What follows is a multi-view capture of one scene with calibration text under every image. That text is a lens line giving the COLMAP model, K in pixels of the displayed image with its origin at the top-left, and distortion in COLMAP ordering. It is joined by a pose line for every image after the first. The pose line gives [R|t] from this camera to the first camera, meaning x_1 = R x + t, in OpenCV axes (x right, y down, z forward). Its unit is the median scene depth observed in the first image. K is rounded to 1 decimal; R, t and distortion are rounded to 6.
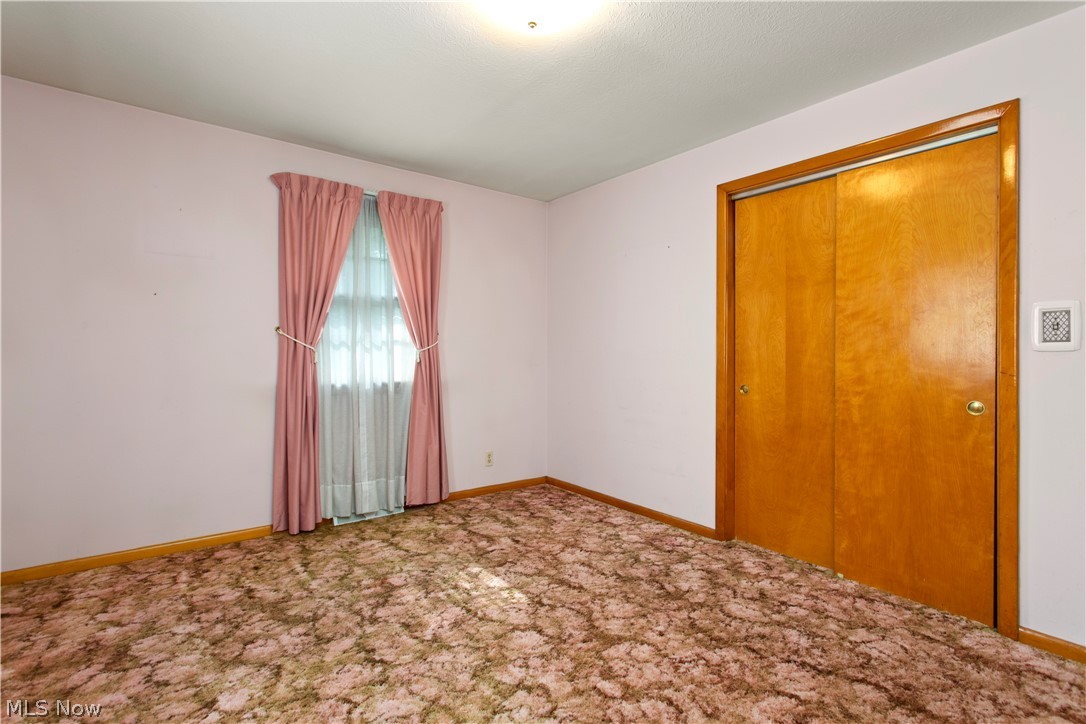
lens RADIAL K [[509.5, 0, 545.6], [0, 509.5, 357.8], [0, 0, 1]] dist [0.001789, 0.000282]
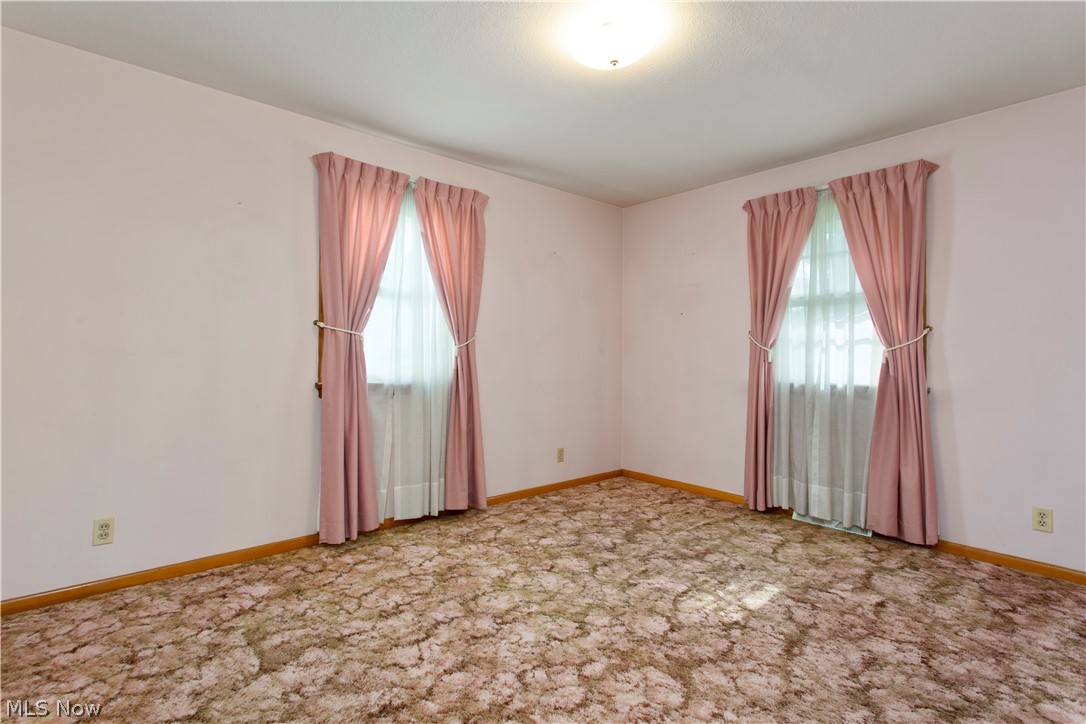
lens RADIAL K [[509.5, 0, 545.7], [0, 509.5, 360.6], [0, 0, 1]] dist [0.001789, 0.000282]
pose [[0.071691, 0.005571, -0.997411, 0.682877], [-0.012380, 0.999912, 0.004696, 0.007887], [0.997350, 0.012011, 0.071753, 0.484278]]
